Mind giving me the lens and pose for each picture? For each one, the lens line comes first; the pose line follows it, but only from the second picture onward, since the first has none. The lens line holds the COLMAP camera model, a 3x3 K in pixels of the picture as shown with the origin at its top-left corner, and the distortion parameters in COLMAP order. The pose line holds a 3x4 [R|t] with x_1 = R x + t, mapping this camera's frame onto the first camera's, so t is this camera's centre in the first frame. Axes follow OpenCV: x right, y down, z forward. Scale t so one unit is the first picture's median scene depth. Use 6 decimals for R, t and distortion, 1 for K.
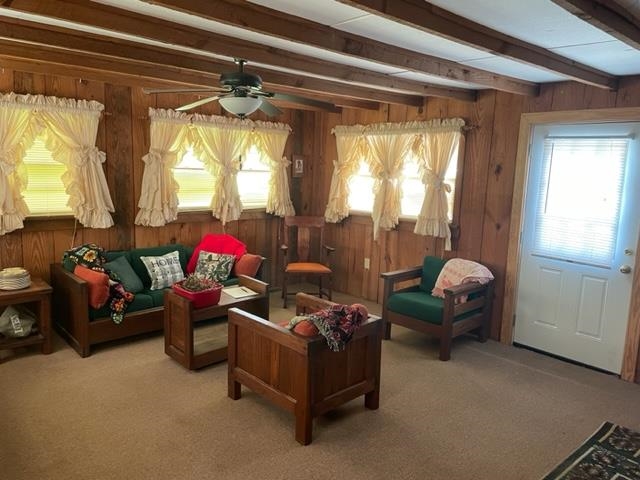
lens RADIAL K [[484.7, 0, 321.3], [0, 484.7, 238.1], [0, 0, 1]] dist [0.007885, -0.014569]
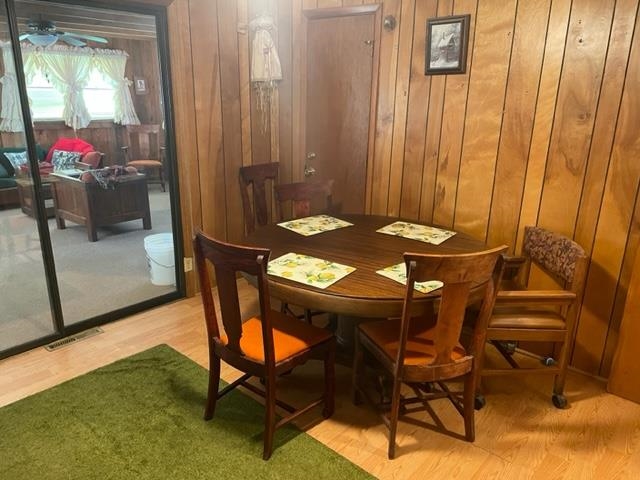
lens RADIAL K [[484.7, 0, 318.7], [0, 484.7, 242.9], [0, 0, 1]] dist [0.007885, -0.014569]
pose [[0.991739, -0.048854, 0.118608, 0.285177], [0.029666, 0.986921, 0.158454, 0.082531], [-0.124798, -0.153627, 0.980216, -0.425159]]
